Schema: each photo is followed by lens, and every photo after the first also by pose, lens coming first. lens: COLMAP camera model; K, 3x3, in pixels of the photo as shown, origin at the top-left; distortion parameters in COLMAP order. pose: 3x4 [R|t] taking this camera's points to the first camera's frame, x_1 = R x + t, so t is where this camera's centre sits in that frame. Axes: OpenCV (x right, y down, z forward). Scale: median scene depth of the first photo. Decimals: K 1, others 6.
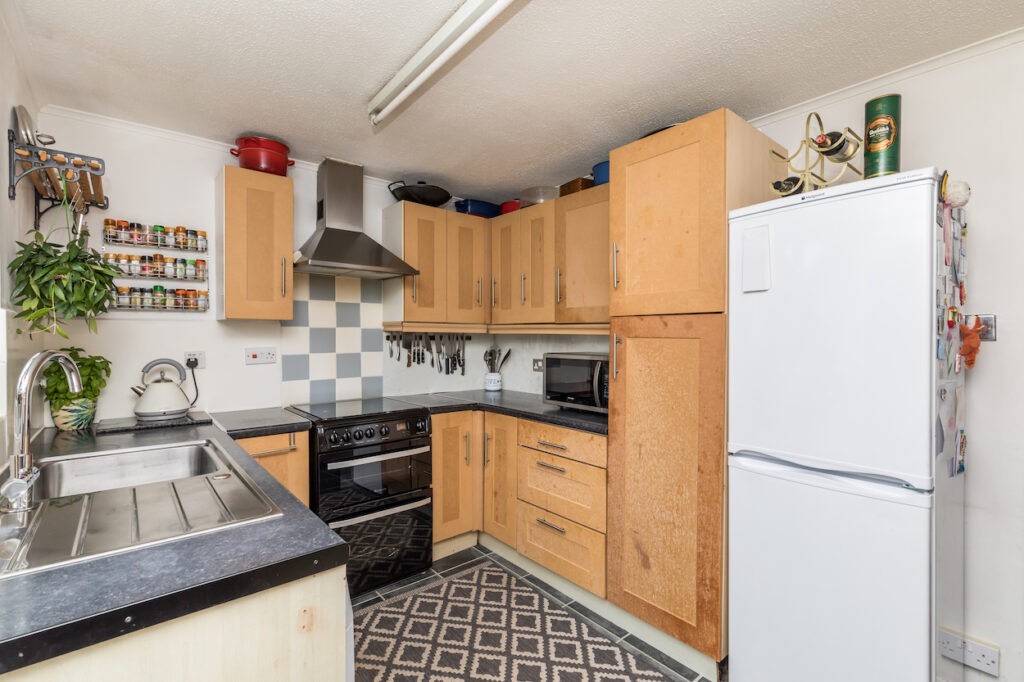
lens RADIAL K [[459.2, 0, 515.5], [0, 459.2, 340.0], [0, 0, 1]] dist [-0.000445, 0.000557]
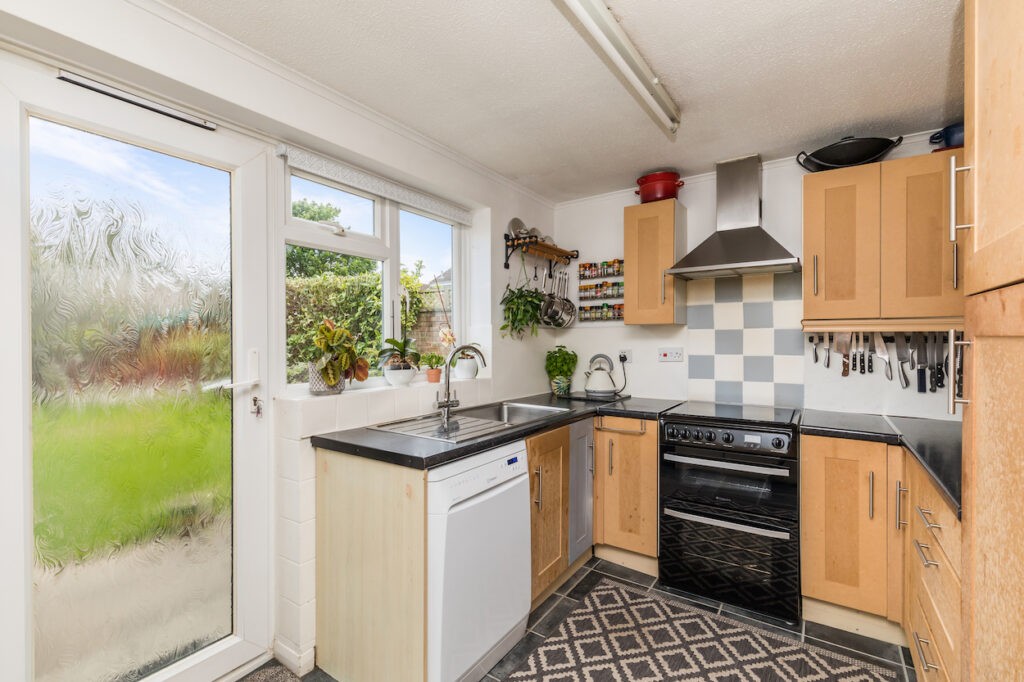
lens RADIAL K [[459.2, 0, 510.9], [0, 459.2, 341.6], [0, 0, 1]] dist [-0.000445, 0.000557]
pose [[0.258935, 0.000233, -0.965895, 0.472541], [-0.005573, 0.999984, -0.001253, 0.004237], [0.965879, 0.005707, 0.258932, 0.302879]]
